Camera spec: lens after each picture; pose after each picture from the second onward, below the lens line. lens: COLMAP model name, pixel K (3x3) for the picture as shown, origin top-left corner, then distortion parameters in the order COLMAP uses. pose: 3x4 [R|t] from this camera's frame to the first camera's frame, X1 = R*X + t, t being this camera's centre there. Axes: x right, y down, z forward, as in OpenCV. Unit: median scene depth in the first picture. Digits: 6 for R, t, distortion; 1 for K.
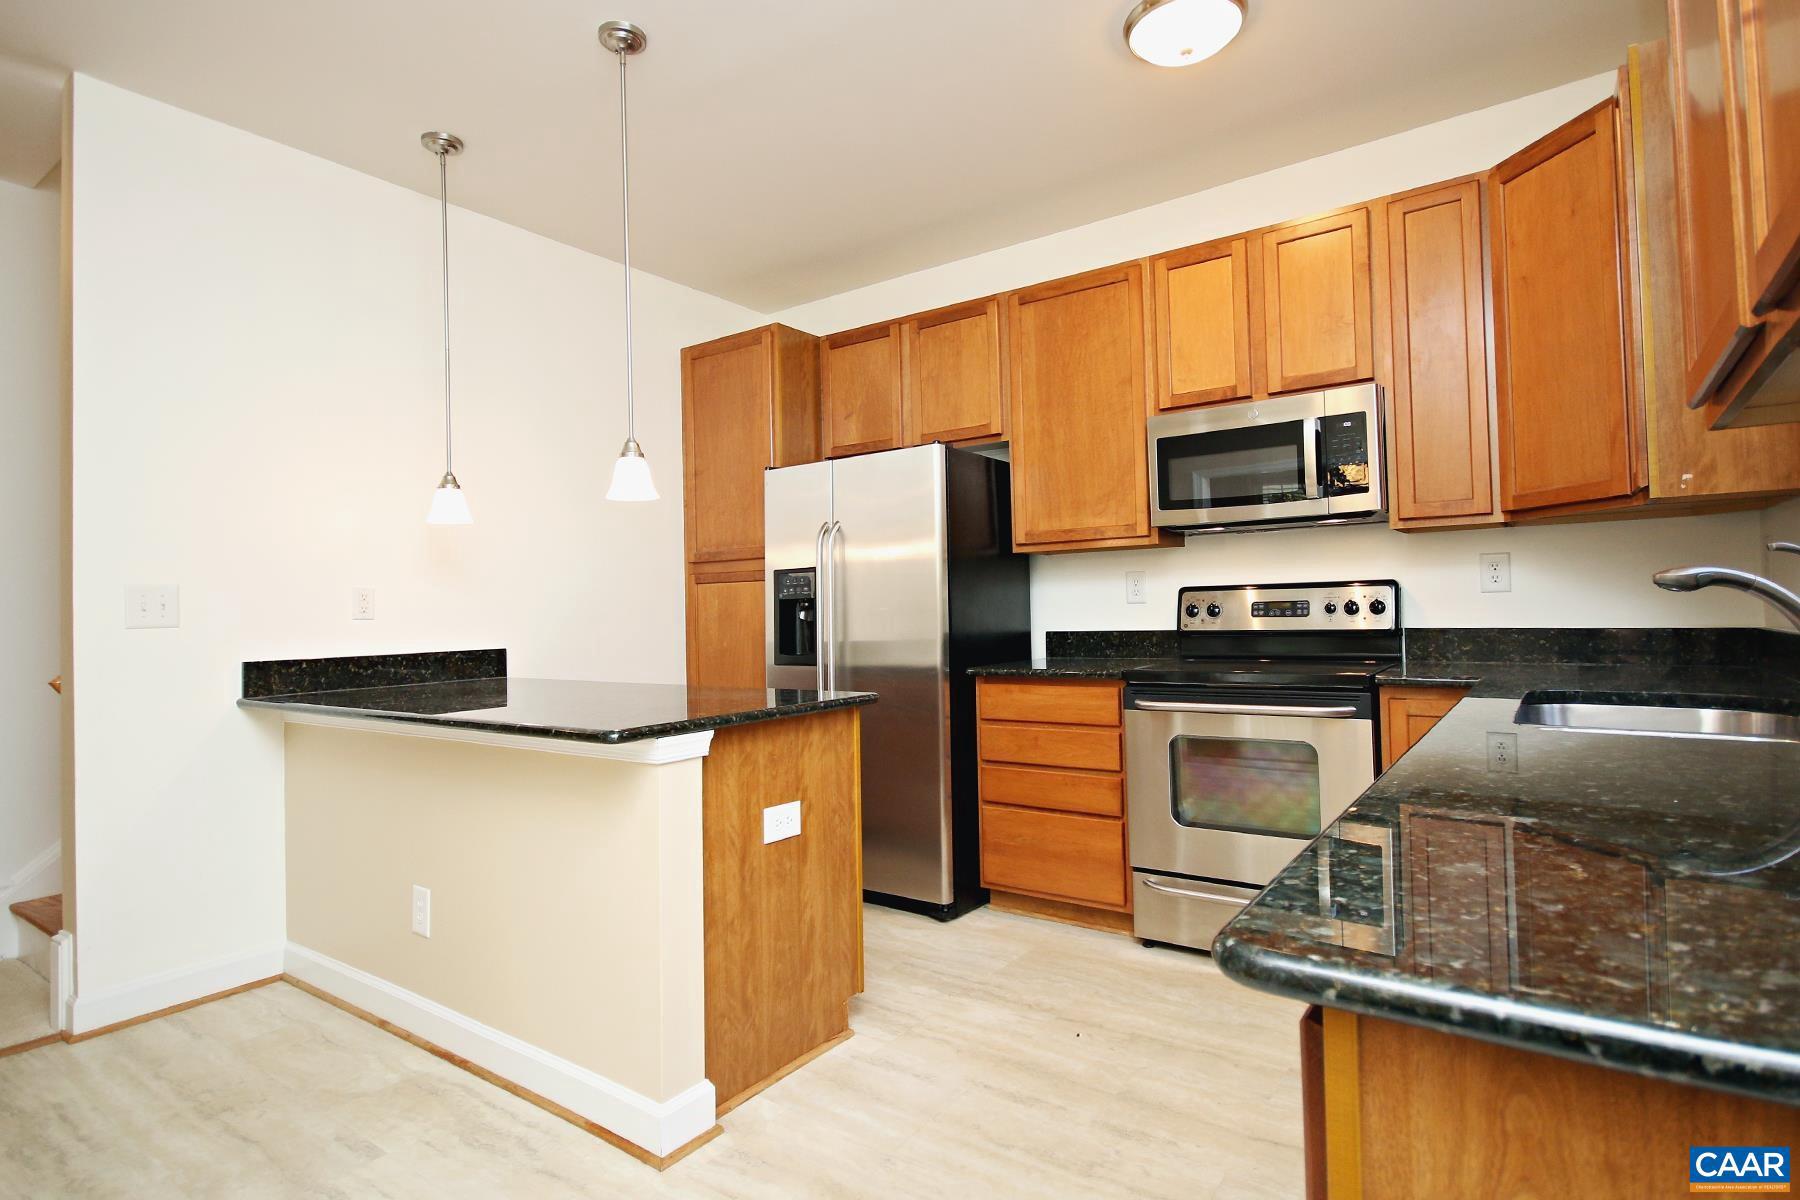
lens RADIAL K [[921.5, 0, 900.0], [0, 921.5, 600.0], [0, 0, 1]] dist [0.012134, 0.000292]
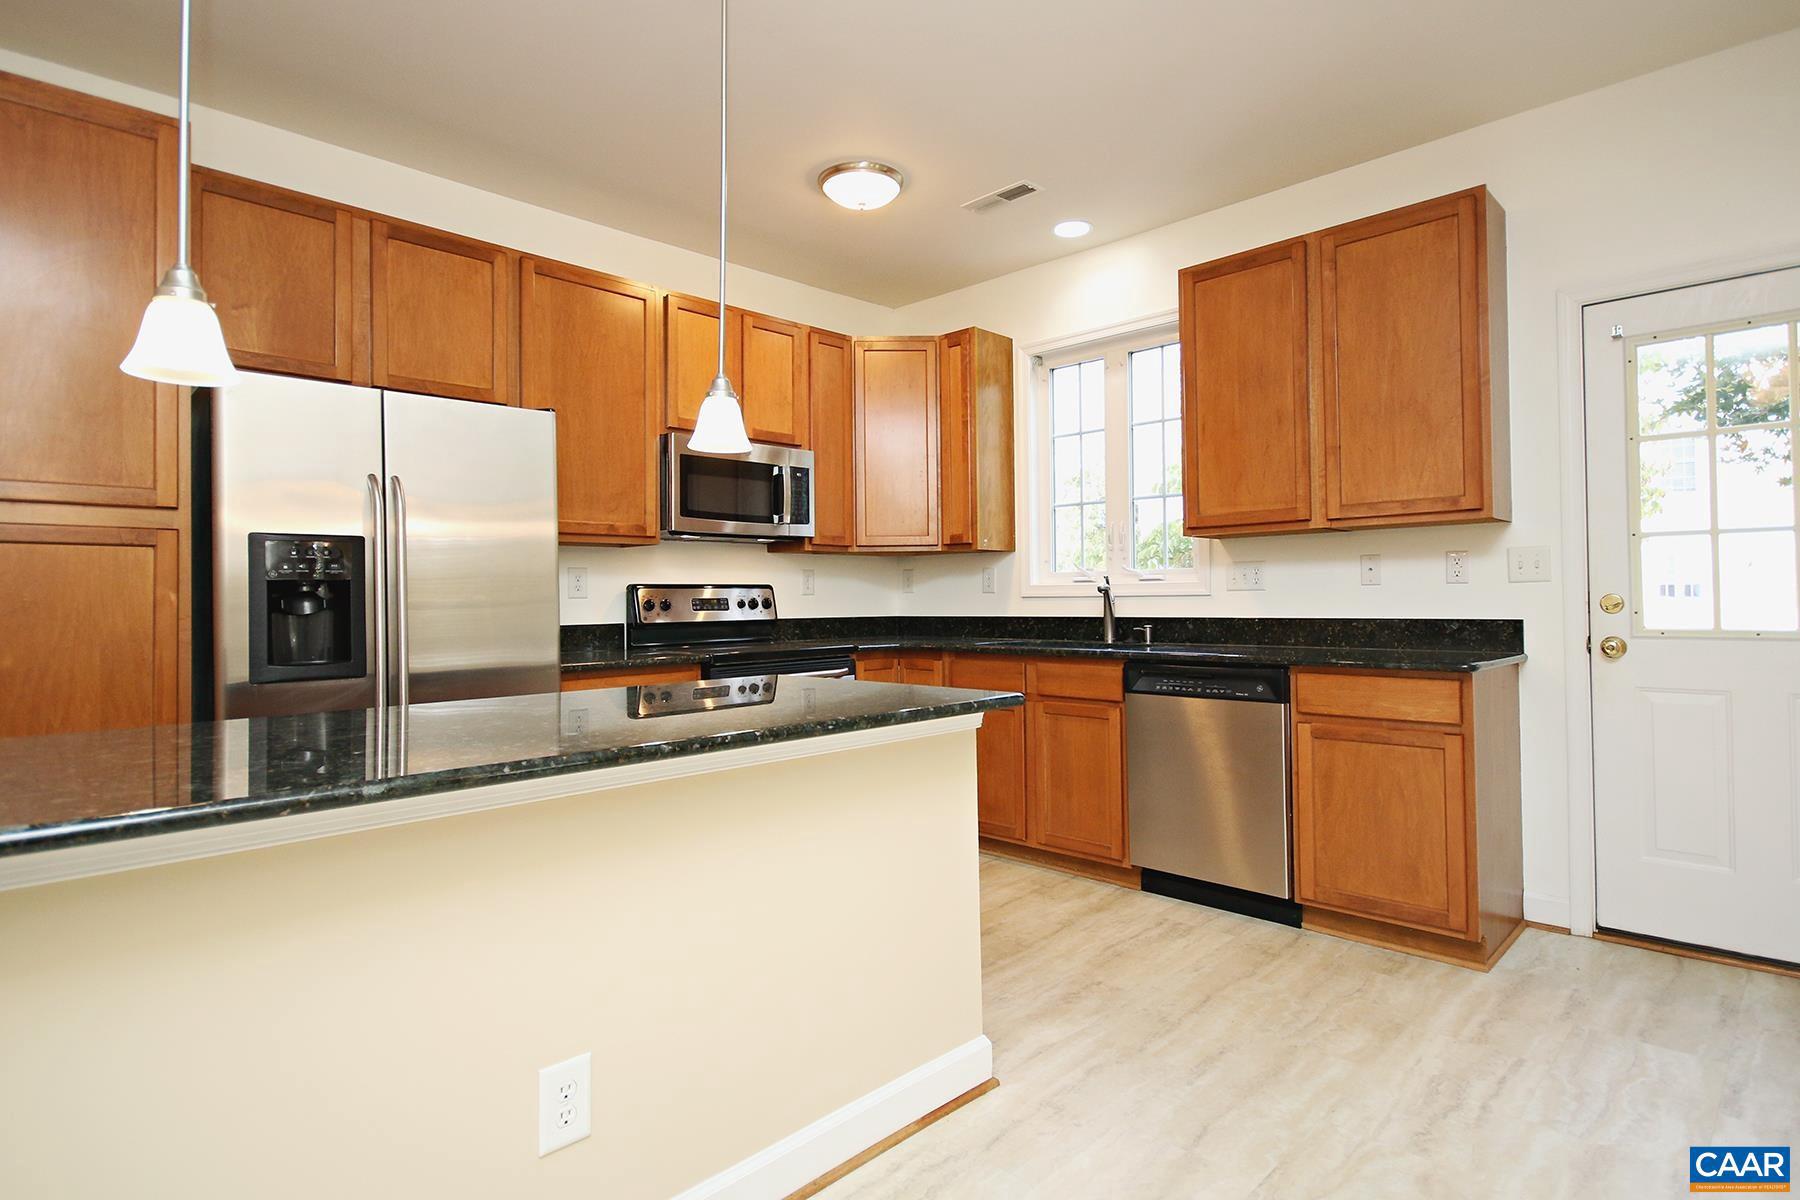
lens RADIAL K [[960.8, 0, 900.0], [0, 960.8, 600.0], [0, 0, 1]] dist [-0.001452, 0.000431]
pose [[0.140907, 0.017918, 0.989861, -0.857259], [-0.000540, 0.999837, -0.018021, 0.027476], [-0.990023, 0.002005, 0.140894, 0.565168]]
